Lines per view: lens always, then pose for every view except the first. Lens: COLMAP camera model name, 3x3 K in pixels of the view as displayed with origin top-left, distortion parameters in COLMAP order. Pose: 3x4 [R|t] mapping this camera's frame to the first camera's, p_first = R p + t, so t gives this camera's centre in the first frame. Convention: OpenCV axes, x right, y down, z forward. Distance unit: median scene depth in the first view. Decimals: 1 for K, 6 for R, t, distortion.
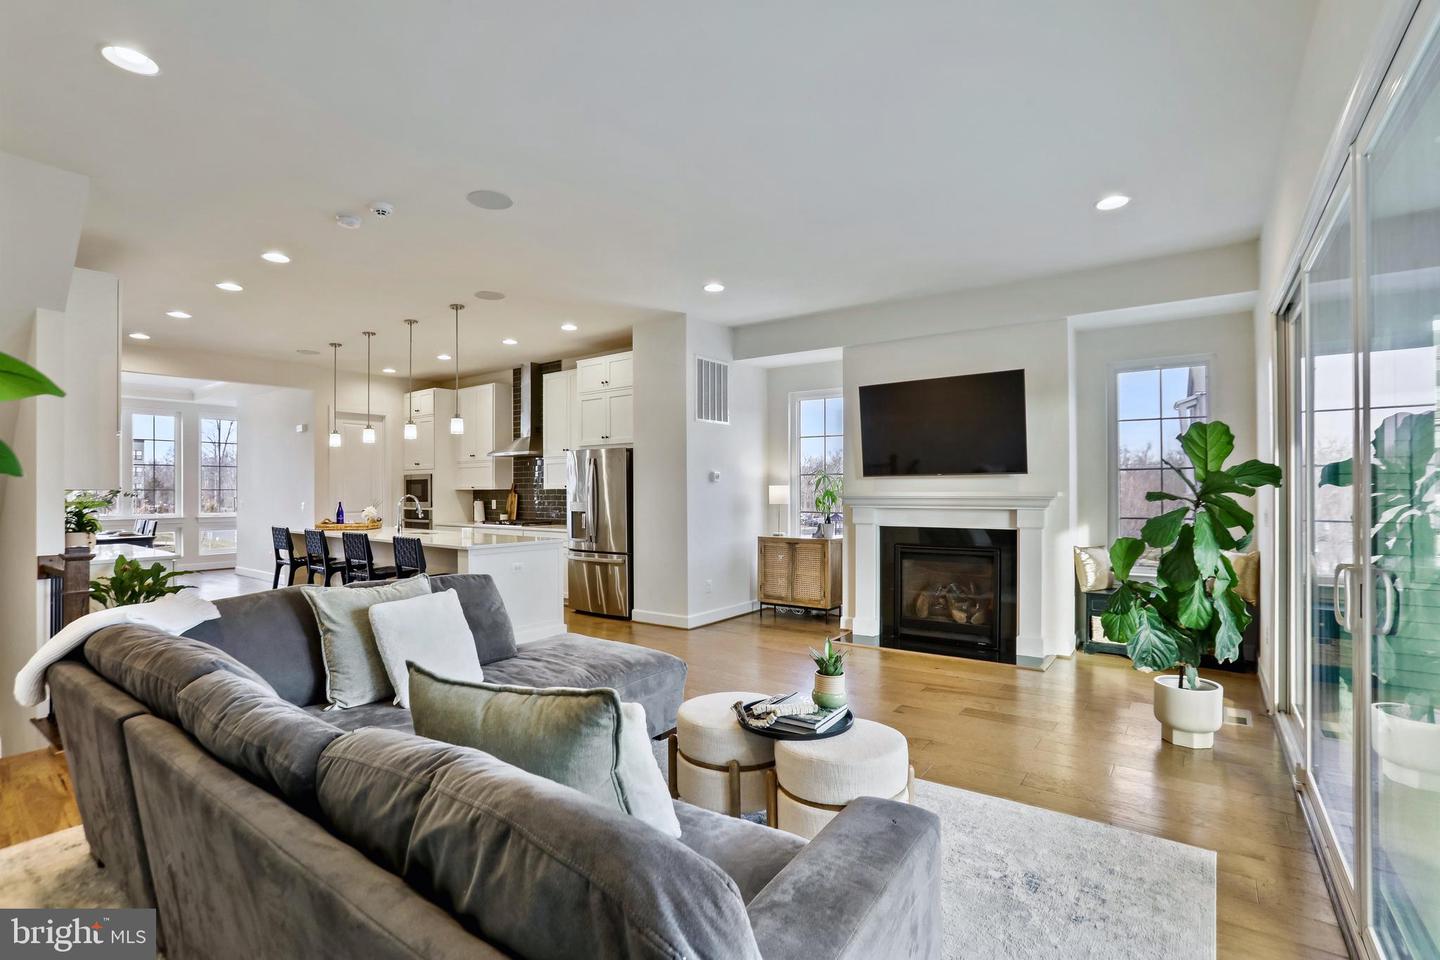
lens RADIAL K [[670.1, 0, 711.0], [0, 670.1, 486.1], [0, 0, 1]] dist [-0.065714, 0.029912]
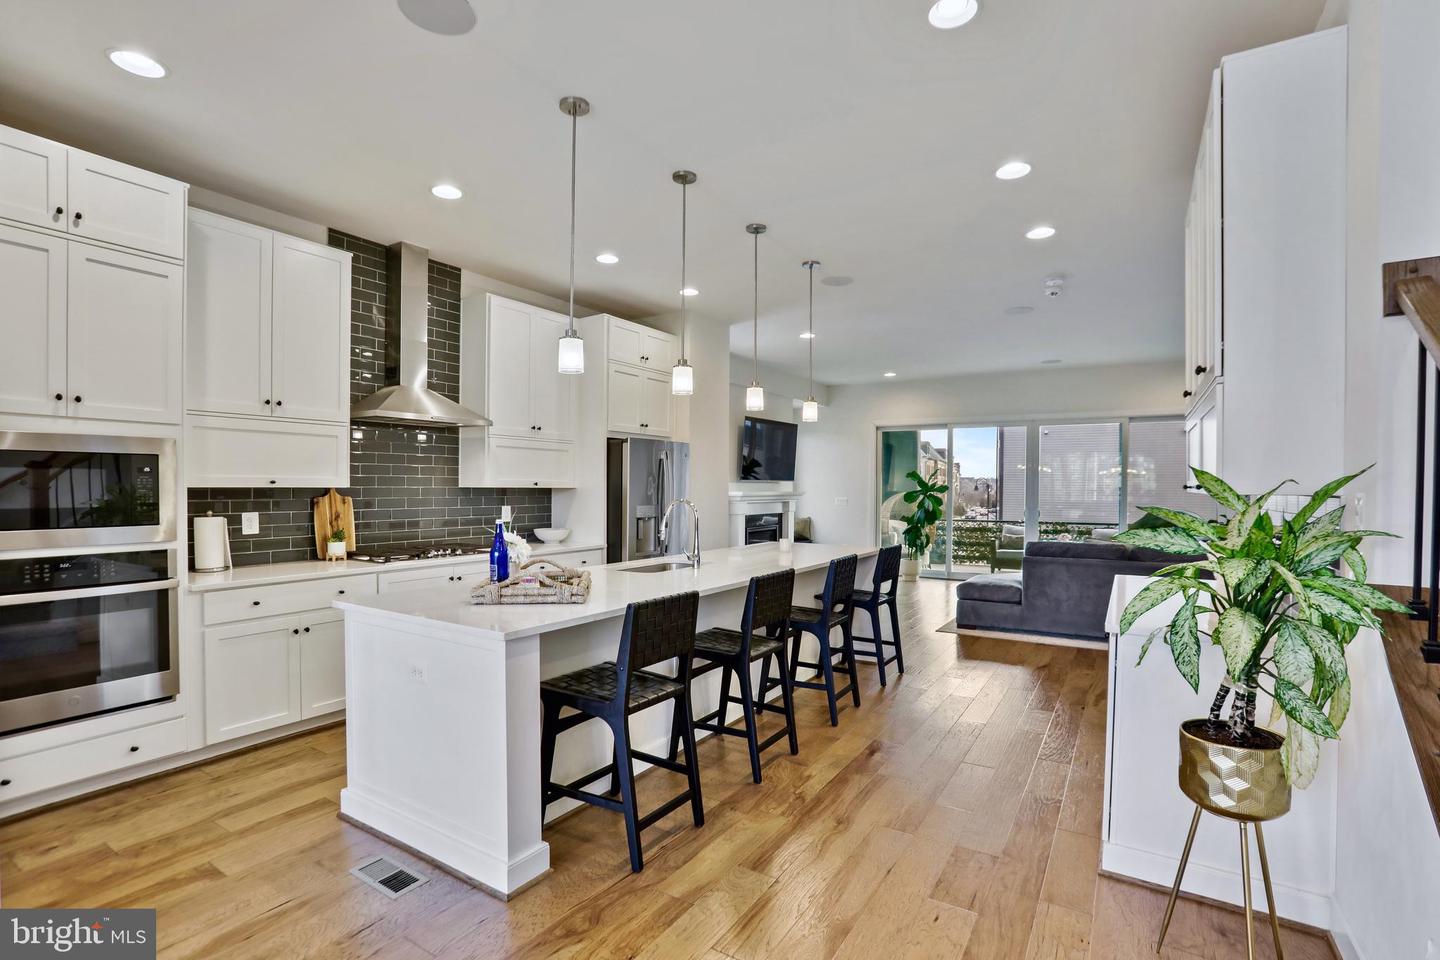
lens RADIAL K [[670.1, 0, 711.0], [0, 670.1, 486.1], [0, 0, 1]] dist [-0.065714, 0.029912]
pose [[-0.066955, 0.007529, 0.997728, -0.782282], [-0.004204, 0.999961, -0.007828, 0.006537], [-0.997747, -0.004719, -0.066920, 0.774884]]
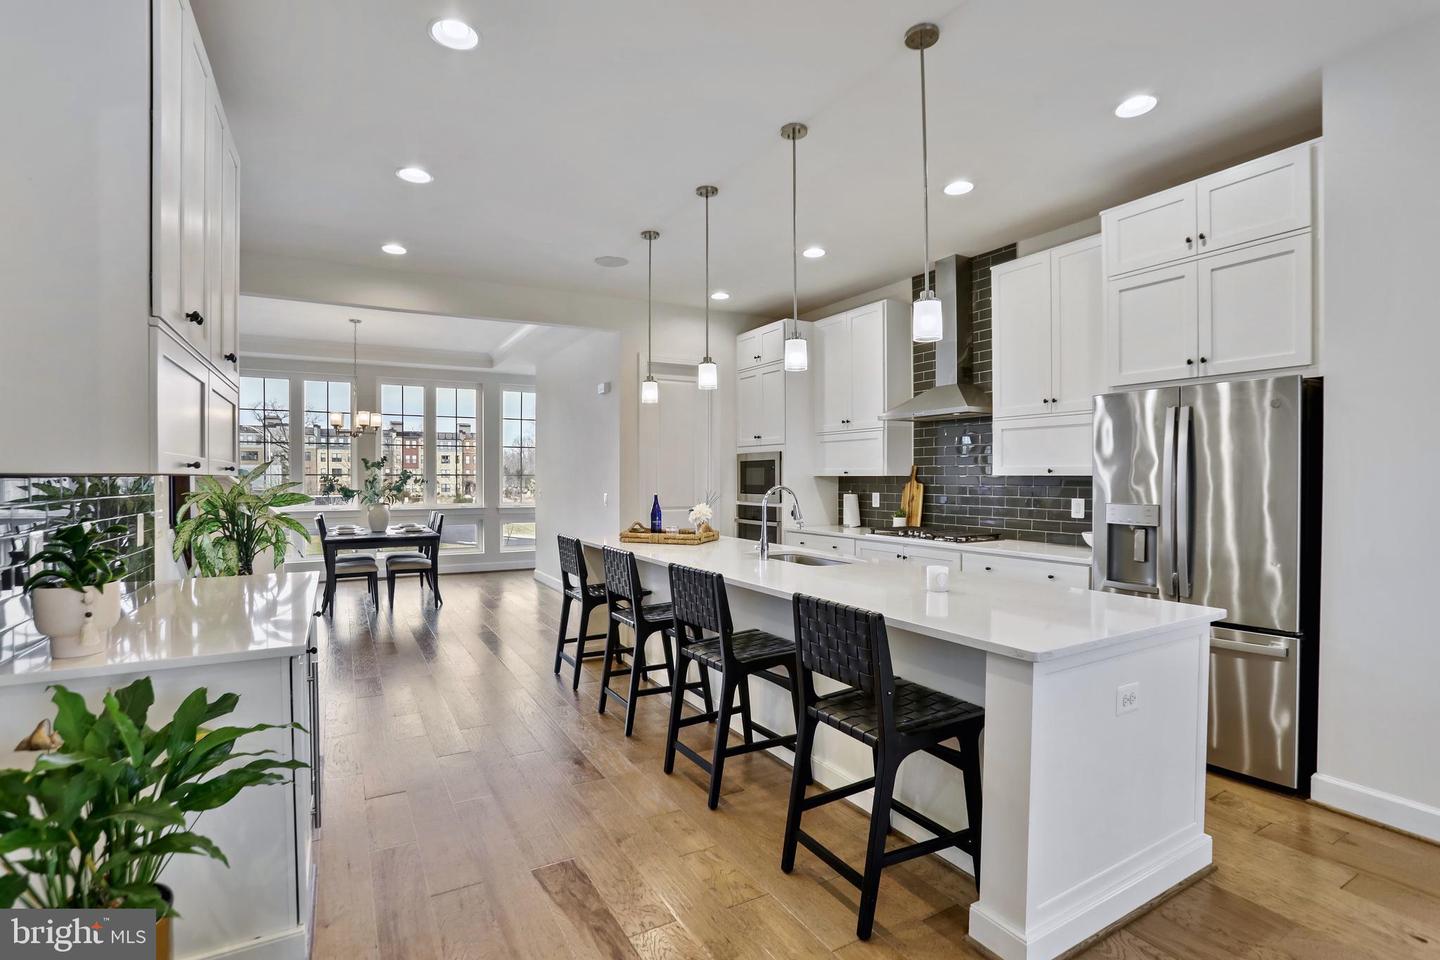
lens RADIAL K [[670.1, 0, 711.0], [0, 670.1, 486.1], [0, 0, 1]] dist [-0.065714, 0.029912]
pose [[0.916656, 0.010399, -0.399542, -0.227575], [-0.002535, 0.999793, 0.020205, 0.002422], [0.399670, -0.017508, 0.916492, 0.380927]]
